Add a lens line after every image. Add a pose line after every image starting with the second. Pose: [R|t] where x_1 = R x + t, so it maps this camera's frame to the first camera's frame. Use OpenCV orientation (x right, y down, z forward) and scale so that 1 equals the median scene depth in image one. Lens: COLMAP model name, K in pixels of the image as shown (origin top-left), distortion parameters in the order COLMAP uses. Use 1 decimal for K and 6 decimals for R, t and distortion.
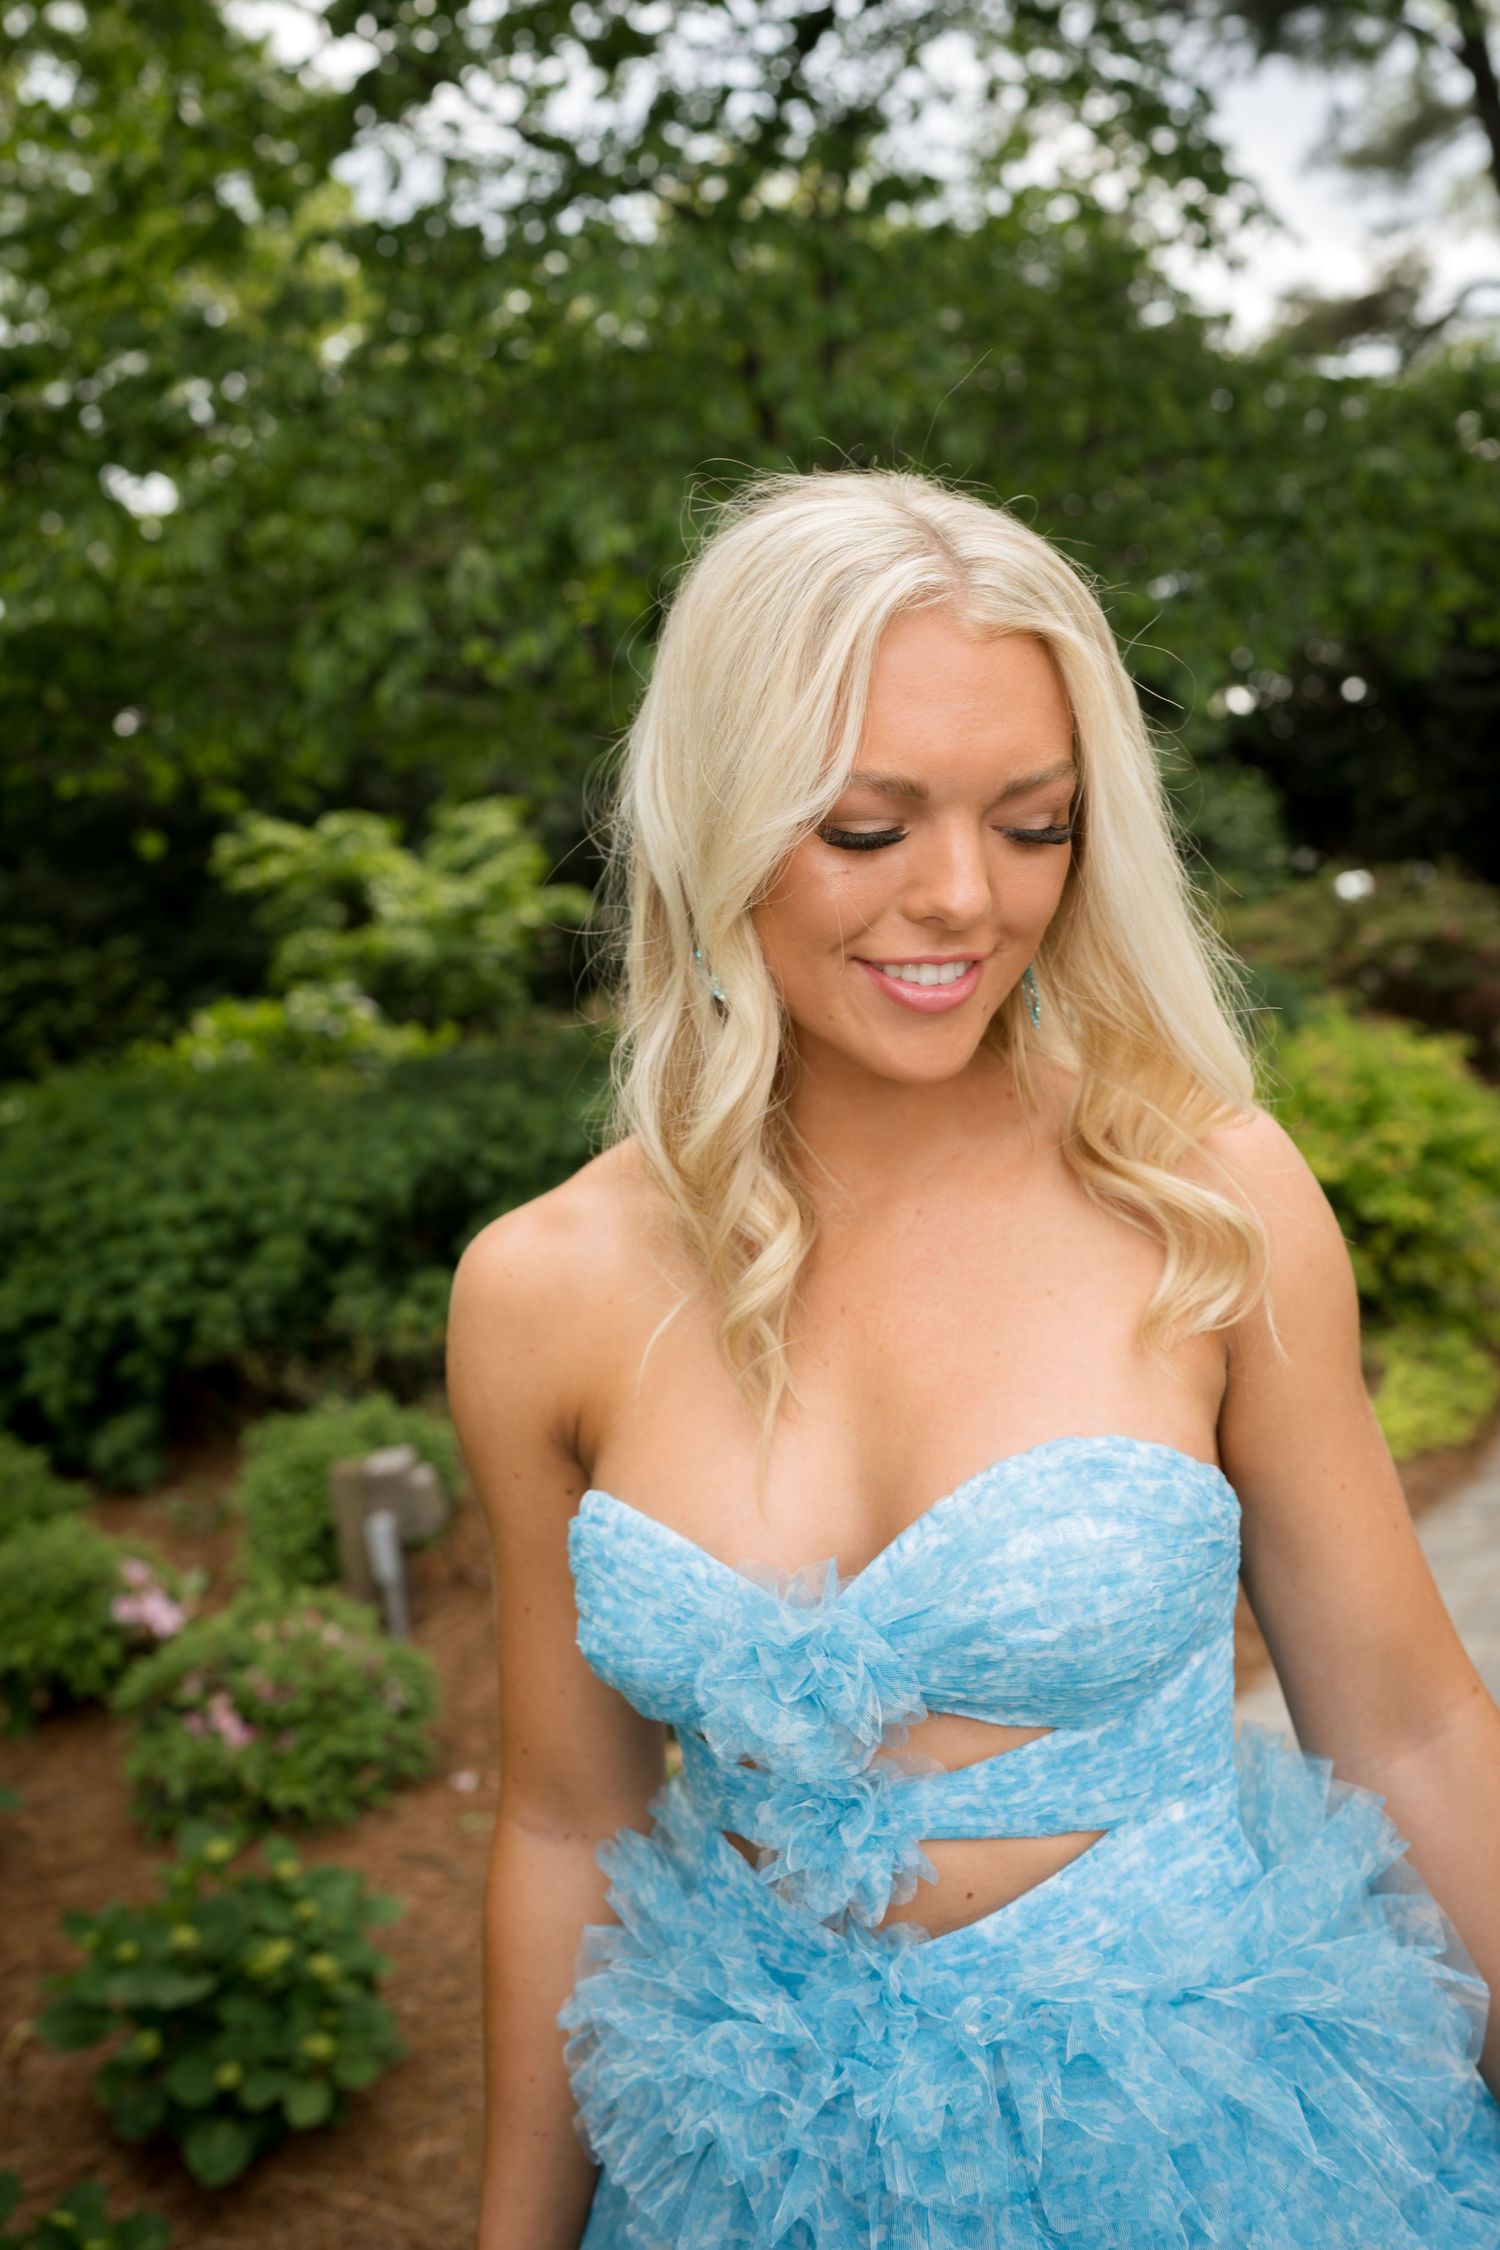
lens RADIAL K [[2273.2, 0, 743.1], [0, 2273.2, 1127.6], [0, 0, 1]] dist [-0.000265, 0.014722]
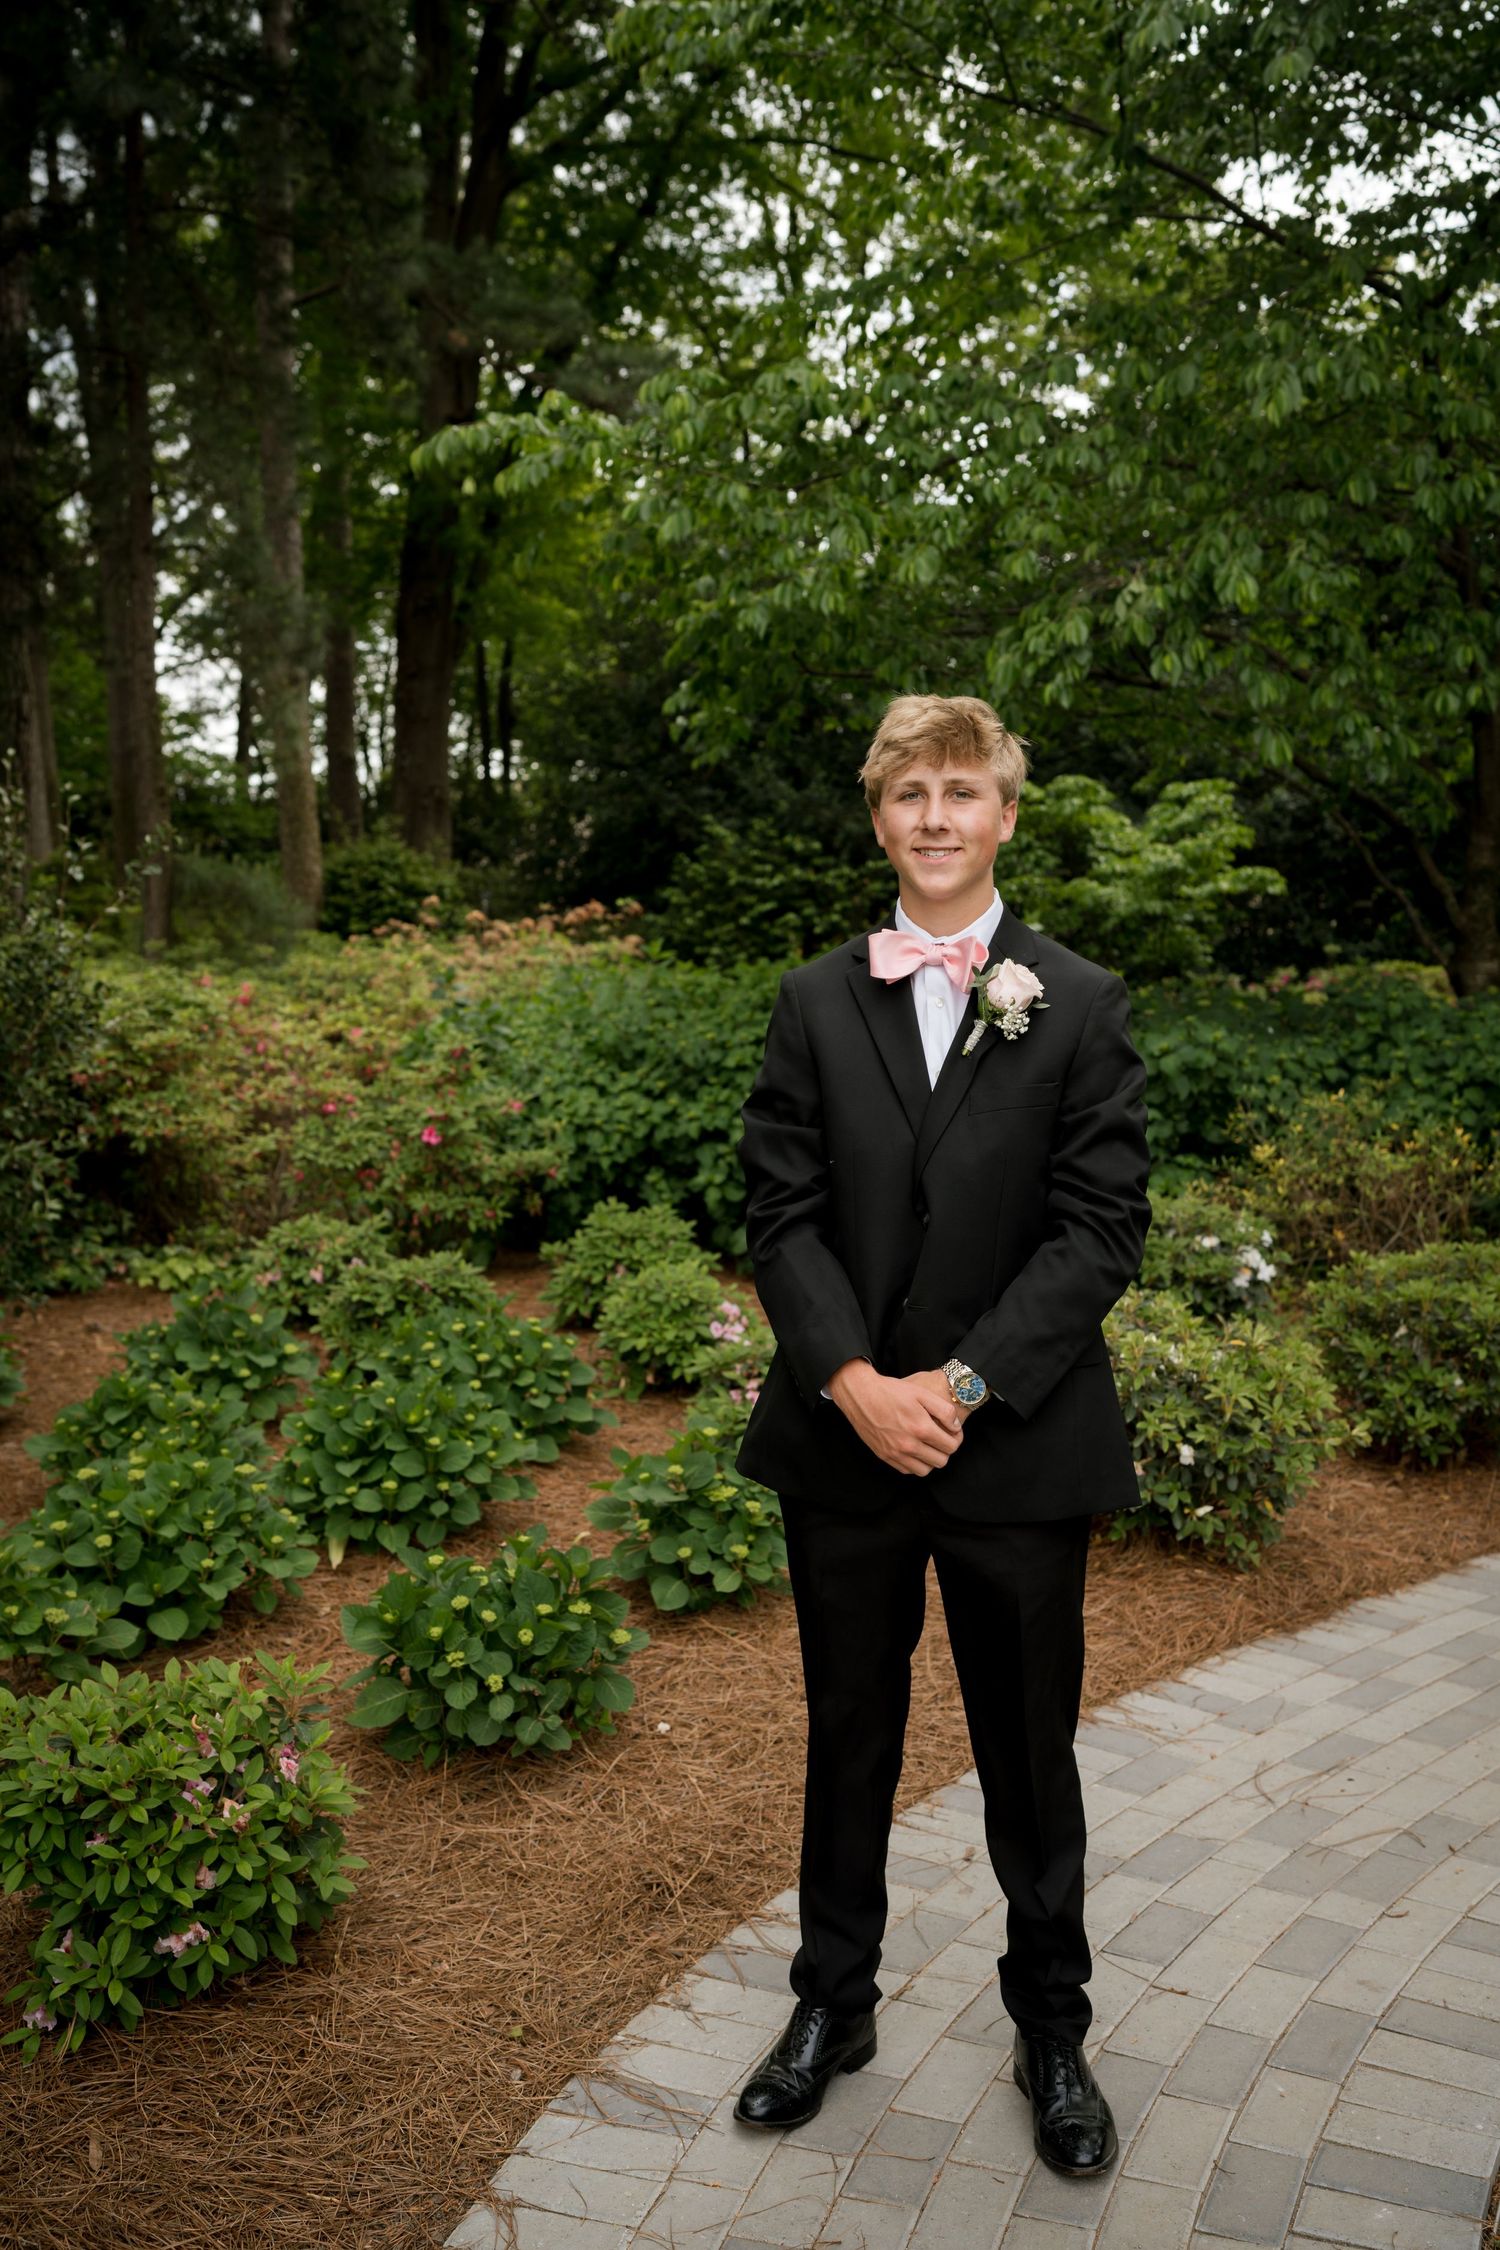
lens RADIAL K [[2210.7, 0, 744.5], [0, 2210.7, 1123.0], [0, 0, 1]] dist [-0.001808, 0.016344]
pose [[0.933240, 0.173126, -0.314787, 0.108739], [-0.165926, 0.984883, 0.049748, 0.012001], [0.318641, 0.005804, 0.947858, -0.205018]]
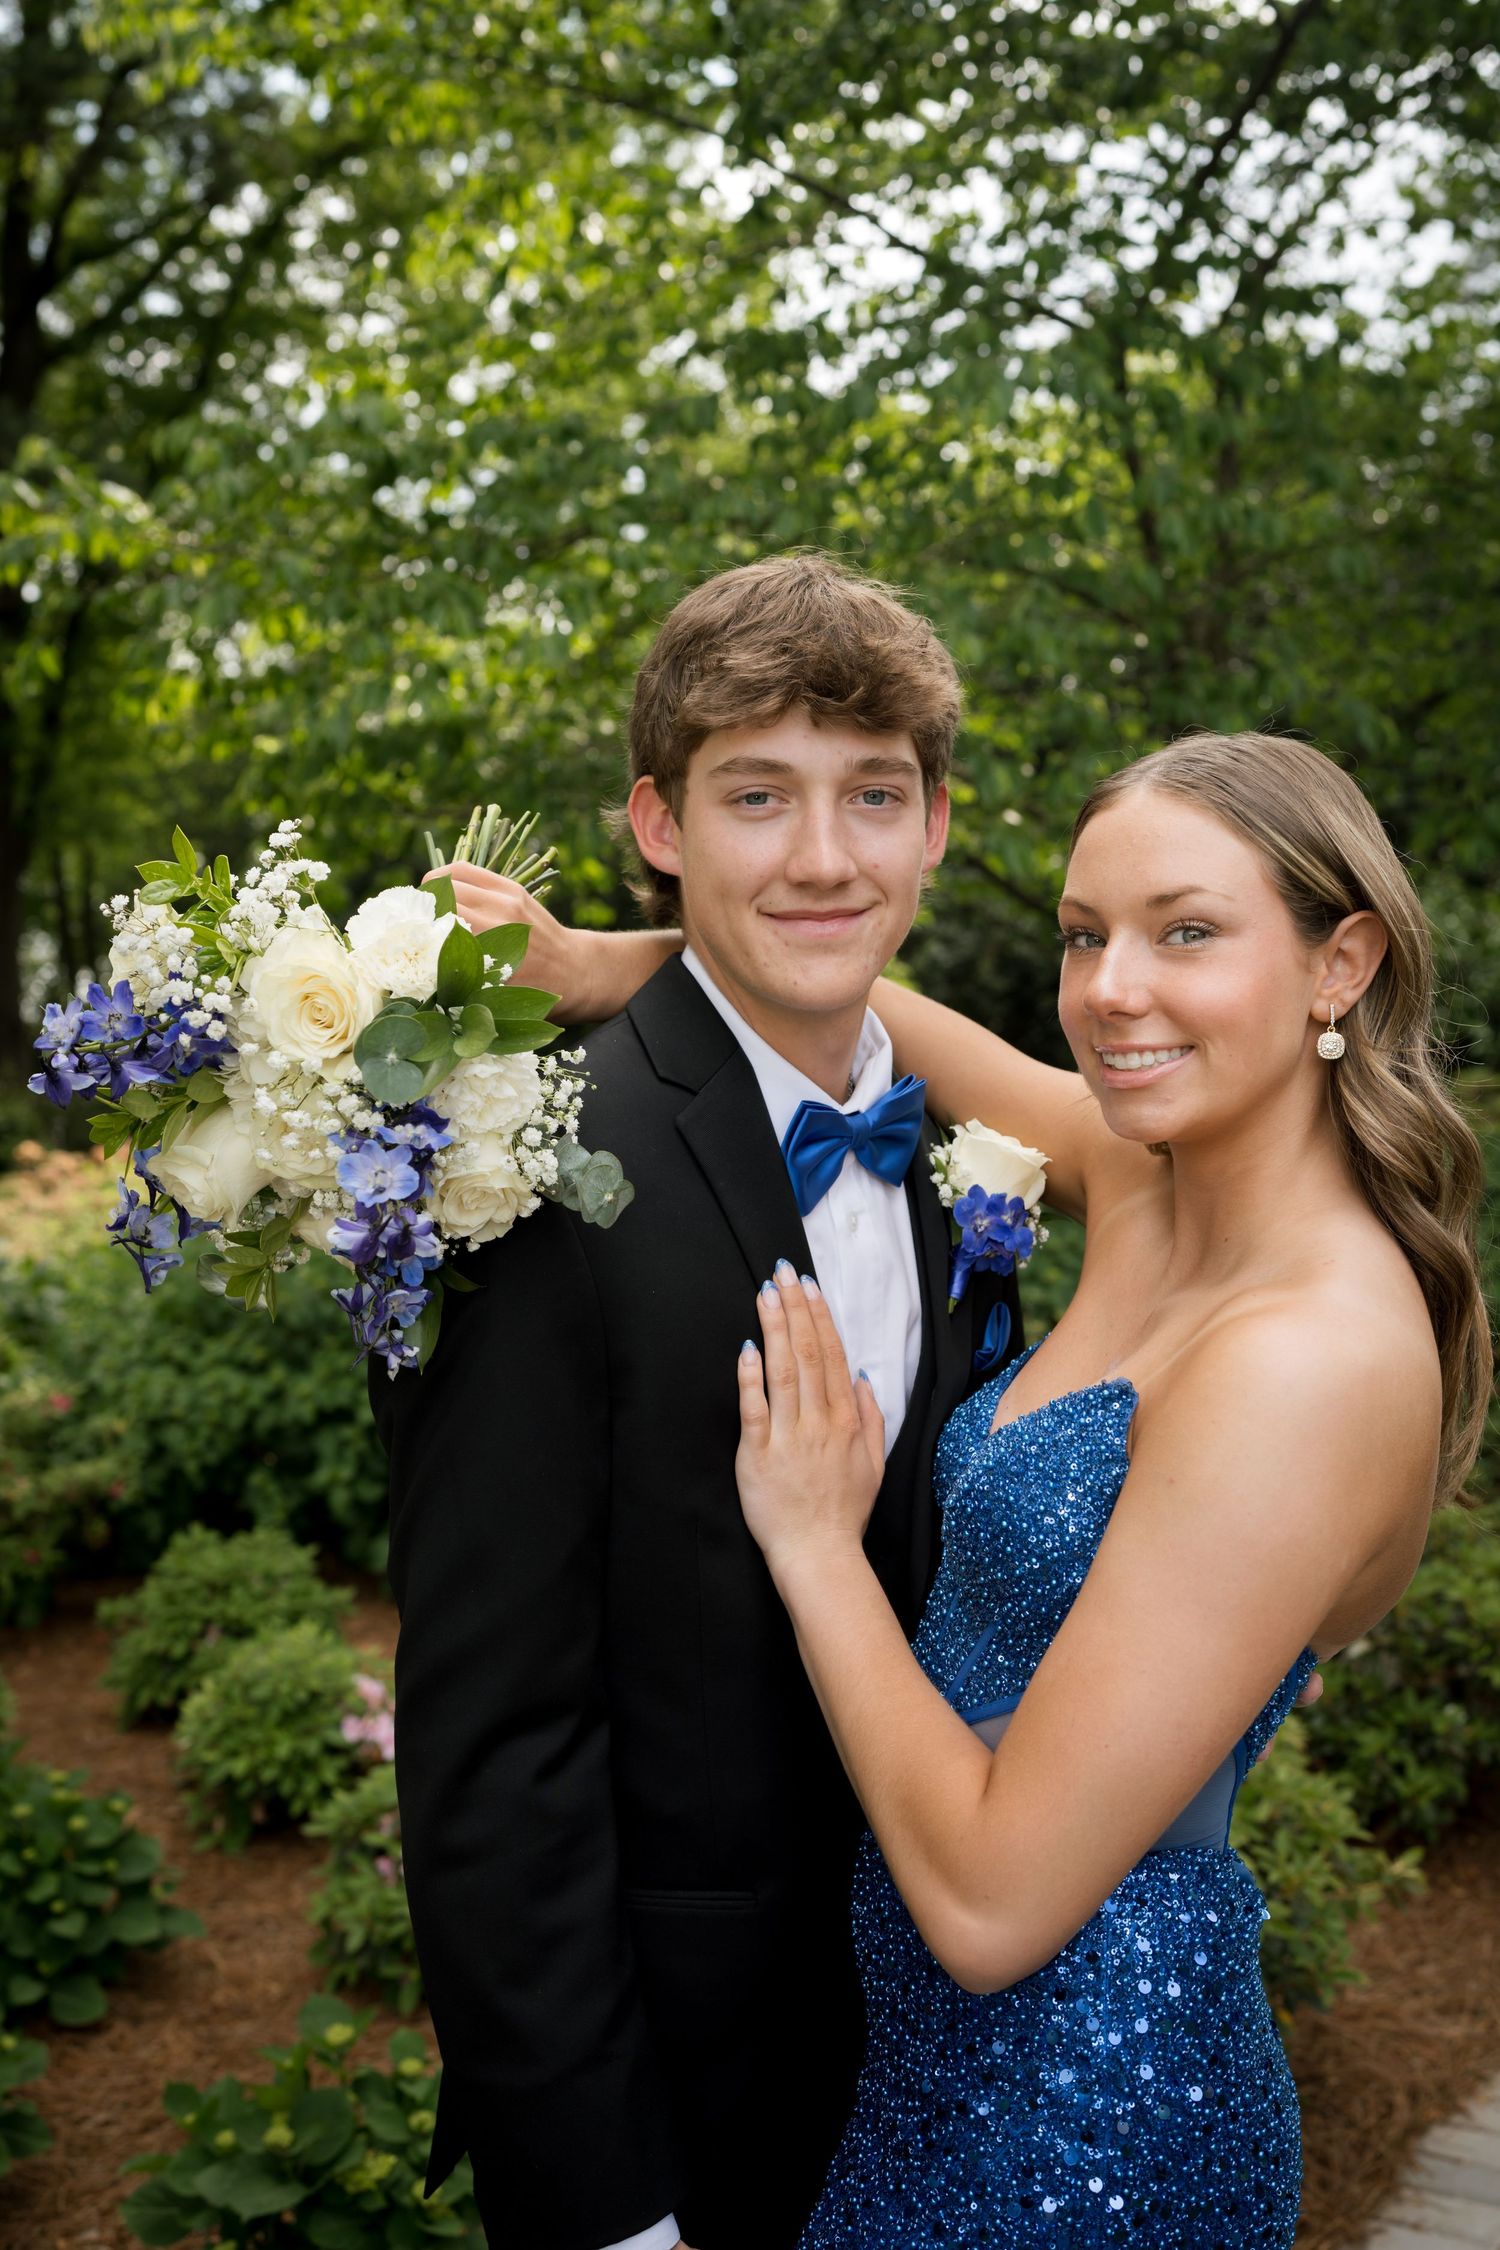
lens RADIAL K [[2238.9, 0, 741.6], [0, 2238.9, 1124.6], [0, 0, 1]] dist [0.000539, 0.005969]
pose [[0.982989, 0.065813, -0.171469, 0.023317], [-0.076412, 0.995505, -0.055958, 0.000221], [0.167016, 0.068109, 0.983599, 0.064700]]
